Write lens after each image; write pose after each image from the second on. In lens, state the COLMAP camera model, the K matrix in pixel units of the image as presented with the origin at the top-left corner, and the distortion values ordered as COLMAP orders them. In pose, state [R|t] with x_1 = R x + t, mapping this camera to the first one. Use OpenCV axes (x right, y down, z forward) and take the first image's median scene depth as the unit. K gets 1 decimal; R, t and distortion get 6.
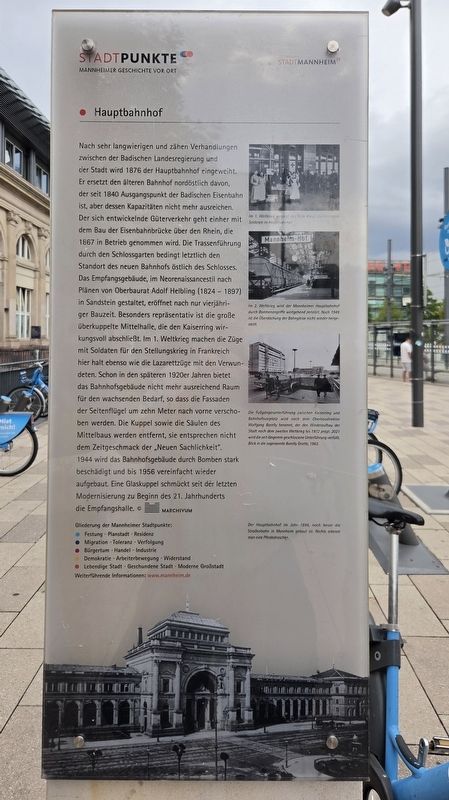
lens RADIAL K [[562.5, 0, 226.5], [0, 562.5, 326.0], [0, 0, 1]] dist [0.027037, 0.002043]
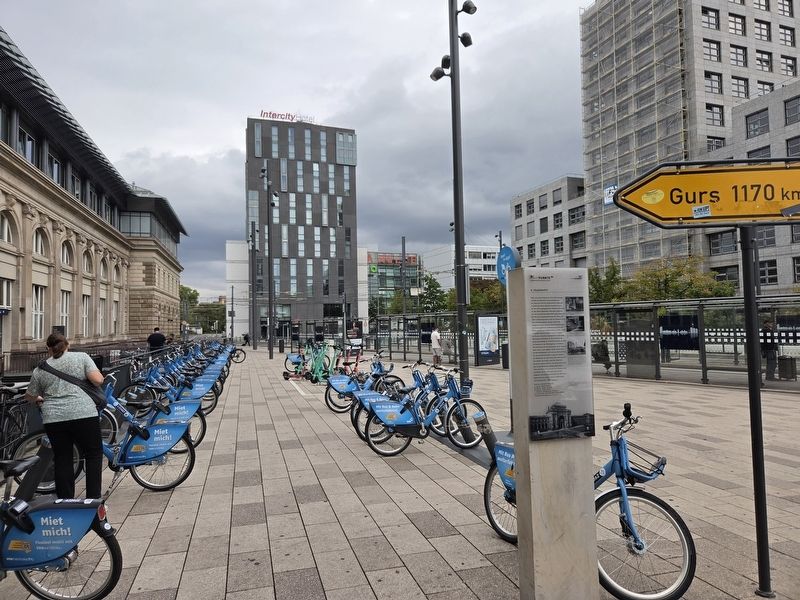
lens RADIAL K [[543.9, 0, 400.0], [0, 543.9, 300.0], [0, 0, 1]] dist [0.076714, -0.000672]
pose [[0.961633, -0.014473, 0.273958, -0.144543], [0.023140, 0.999328, -0.028429, -0.012335], [-0.273362, 0.033678, 0.961321, -0.168610]]
